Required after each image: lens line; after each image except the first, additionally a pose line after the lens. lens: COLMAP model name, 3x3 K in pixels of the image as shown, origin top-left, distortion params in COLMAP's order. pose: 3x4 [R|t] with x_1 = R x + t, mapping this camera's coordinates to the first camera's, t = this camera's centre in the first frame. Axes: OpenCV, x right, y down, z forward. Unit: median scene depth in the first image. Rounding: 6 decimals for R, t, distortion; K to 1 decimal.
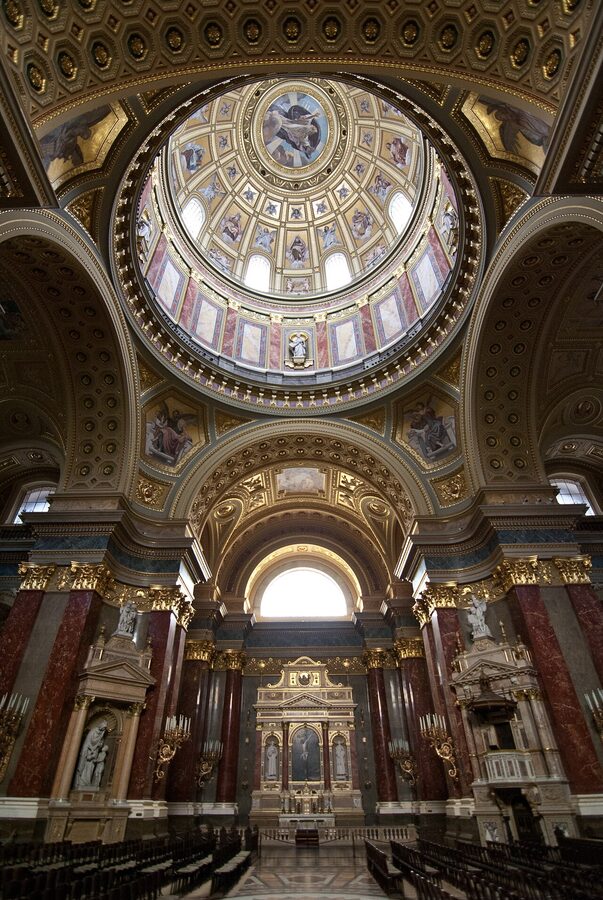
lens RADIAL K [[452.7, 0, 296.5], [0, 452.7, 453.1], [0, 0, 1]] dist [-0.000456, -0.000207]
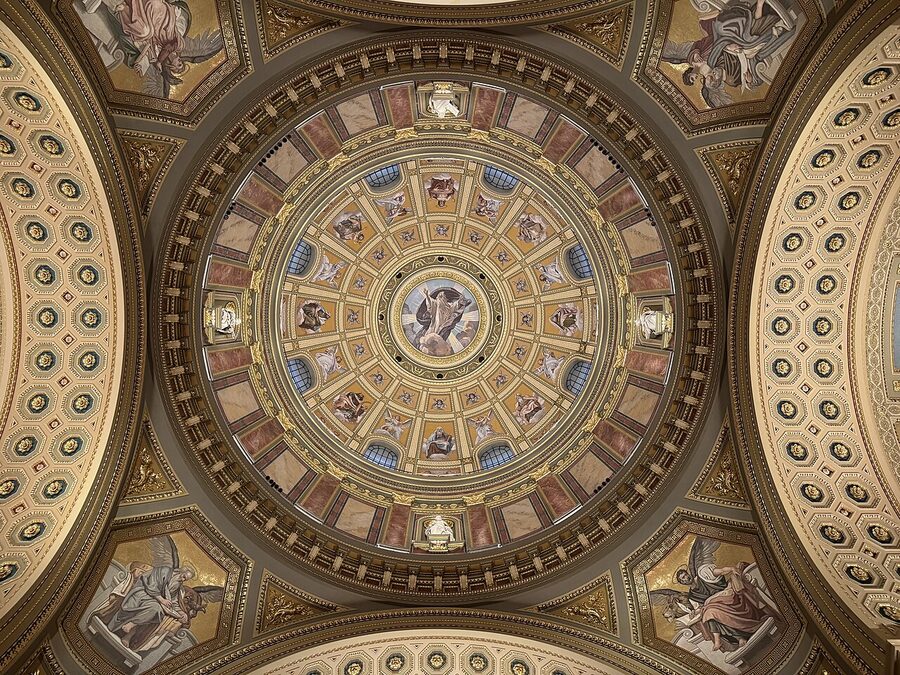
lens RADIAL K [[616.0, 0, 452.7], [0, 616.0, 344.7], [0, 0, 1]] dist [-0.052054, 0.002265]
pose [[0.029506, -0.998093, -0.054224, 0.010061], [0.638634, 0.060555, -0.767124, 0.187302], [0.768945, -0.011995, 0.639203, 0.292860]]
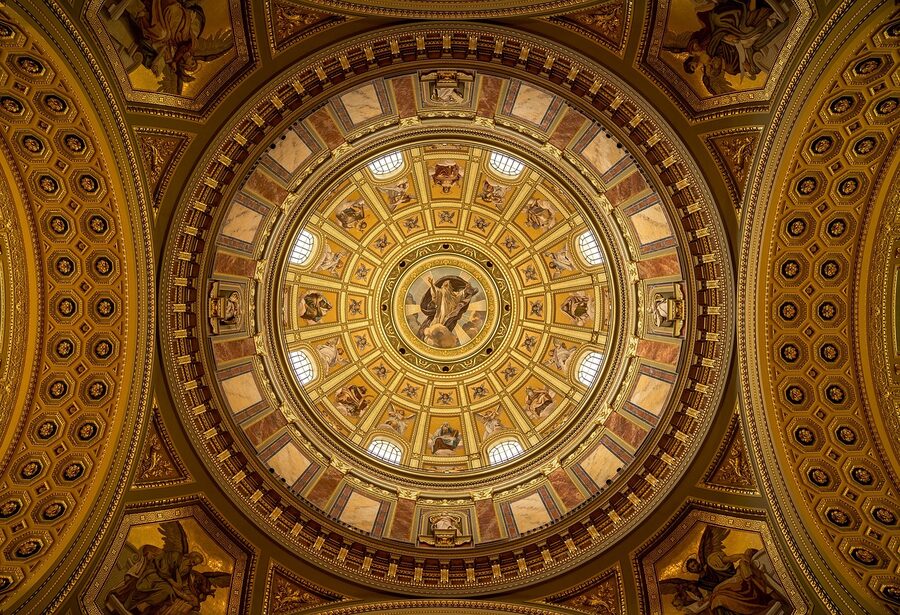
lens RADIAL K [[677.8, 0, 436.8], [0, 677.8, 307.0], [0, 0, 1]] dist [0.011447, -0.078392]
pose [[0.022513, -0.999719, -0.007444, 0.007324], [0.612336, 0.019675, -0.790353, 0.236789], [0.790277, 0.013235, 0.612607, 0.254626]]
